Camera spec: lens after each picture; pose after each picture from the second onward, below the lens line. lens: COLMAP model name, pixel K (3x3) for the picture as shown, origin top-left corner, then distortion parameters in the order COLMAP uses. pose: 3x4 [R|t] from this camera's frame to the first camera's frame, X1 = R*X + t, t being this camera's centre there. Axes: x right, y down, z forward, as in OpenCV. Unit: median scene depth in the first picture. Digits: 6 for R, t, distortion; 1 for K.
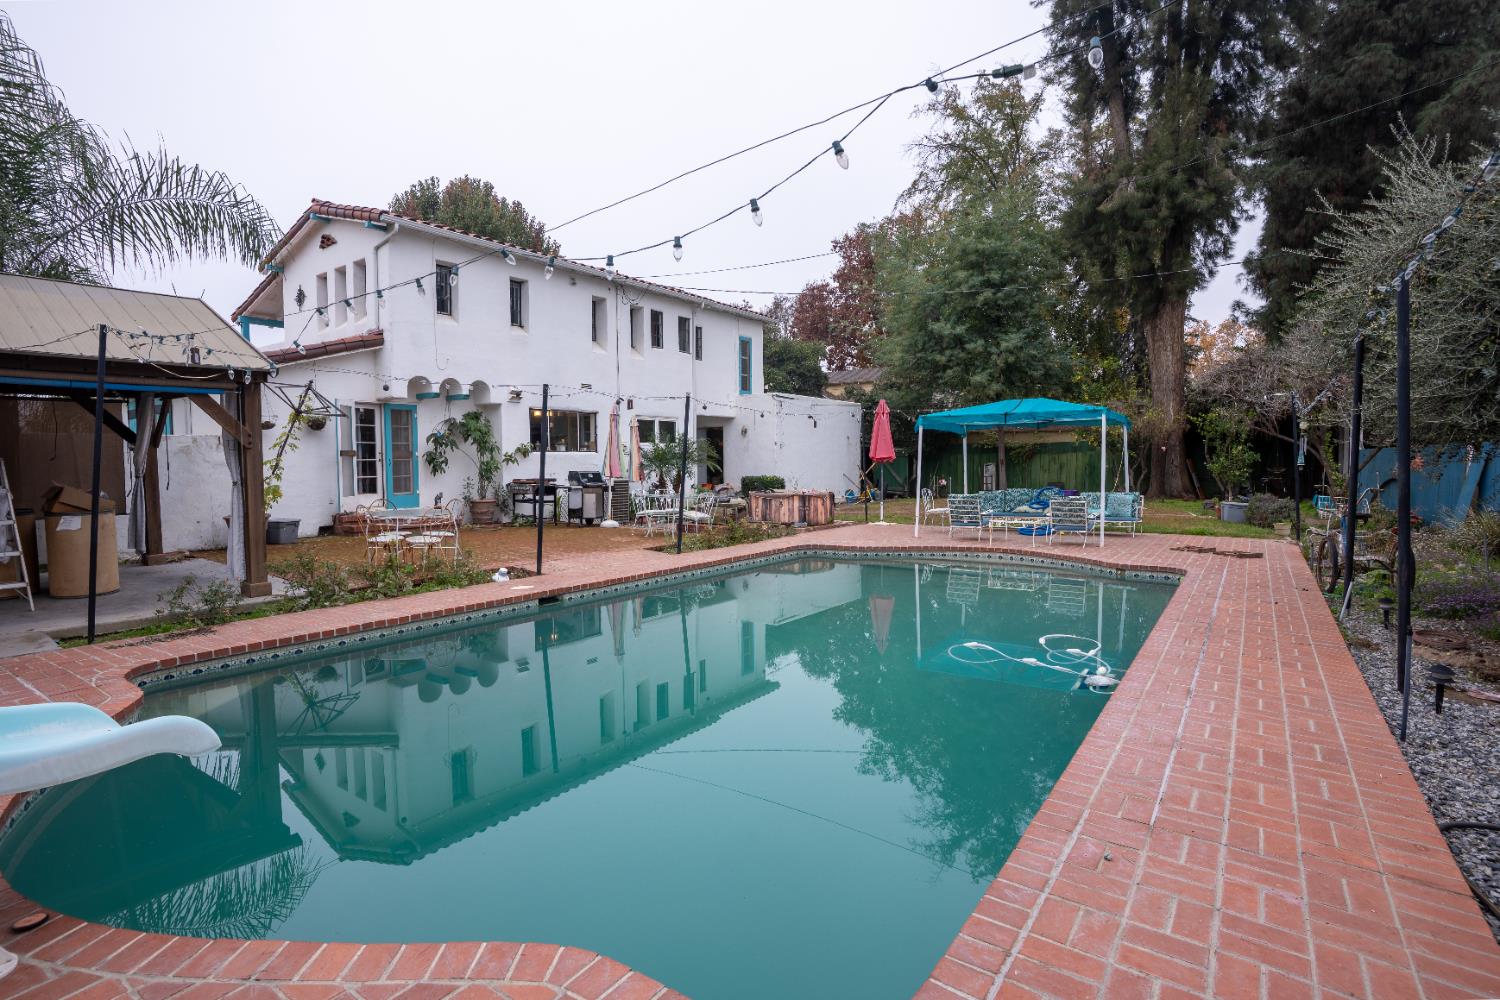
lens RADIAL K [[742.9, 0, 747.9], [0, 742.9, 499.9], [0, 0, 1]] dist [-0.026128, 0.000724]
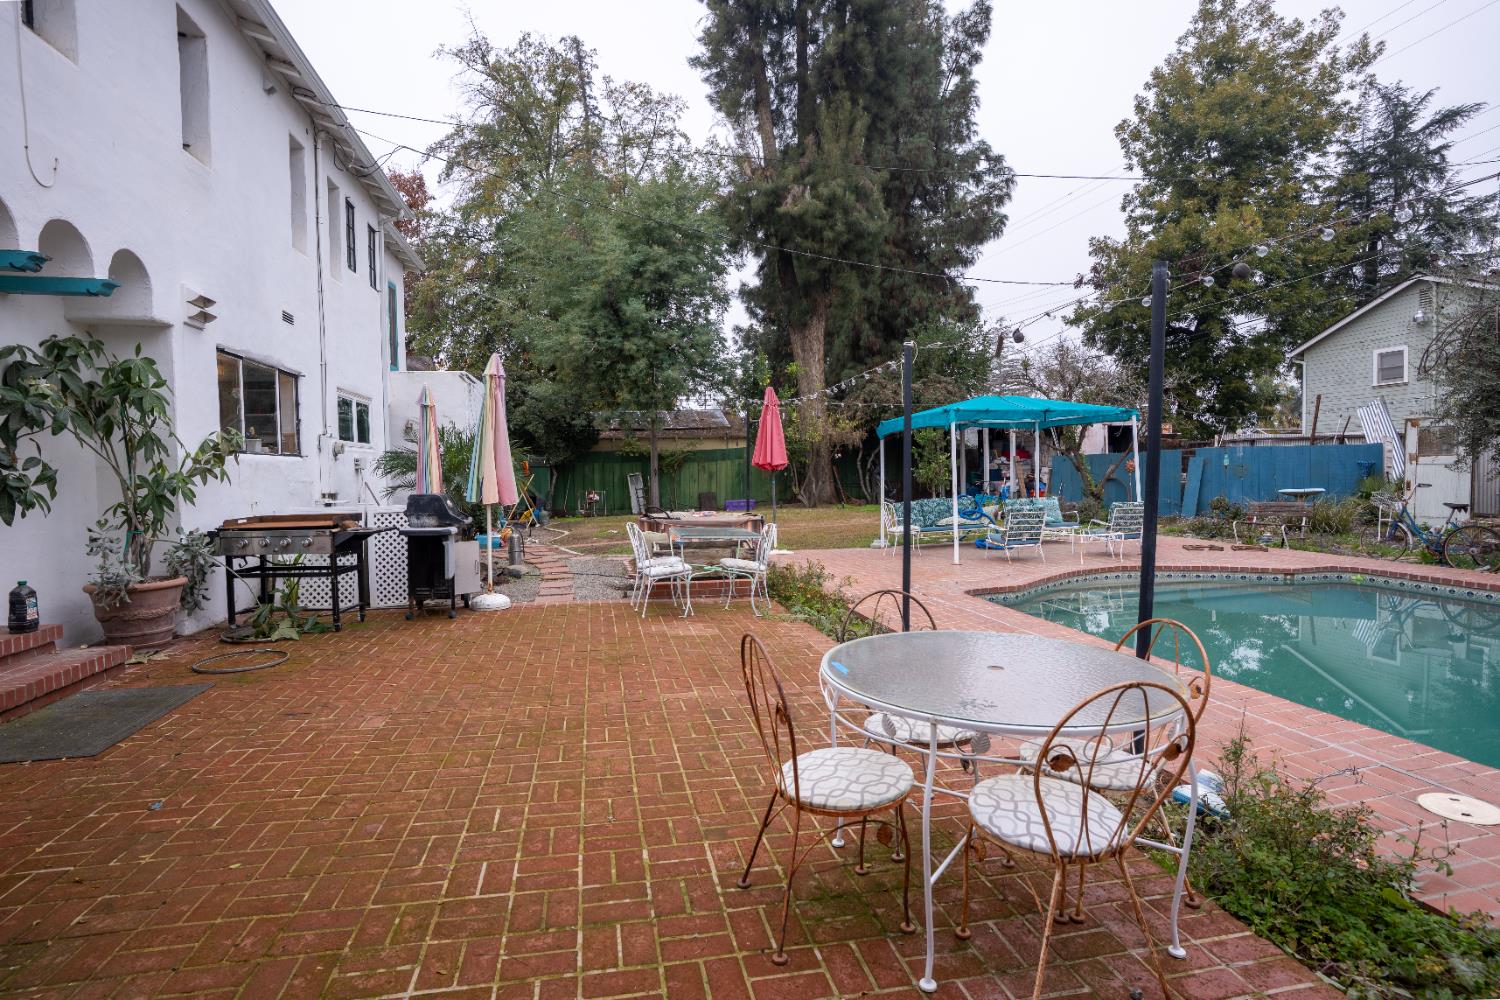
lens RADIAL K [[742.9, 0, 745.7], [0, 742.9, 501.3], [0, 0, 1]] dist [-0.026128, 0.000724]
pose [[0.696926, -0.038837, 0.716091, -0.393104], [0.050141, 0.998728, 0.005366, -0.025825], [-0.715388, 0.032165, 0.697987, 0.523815]]
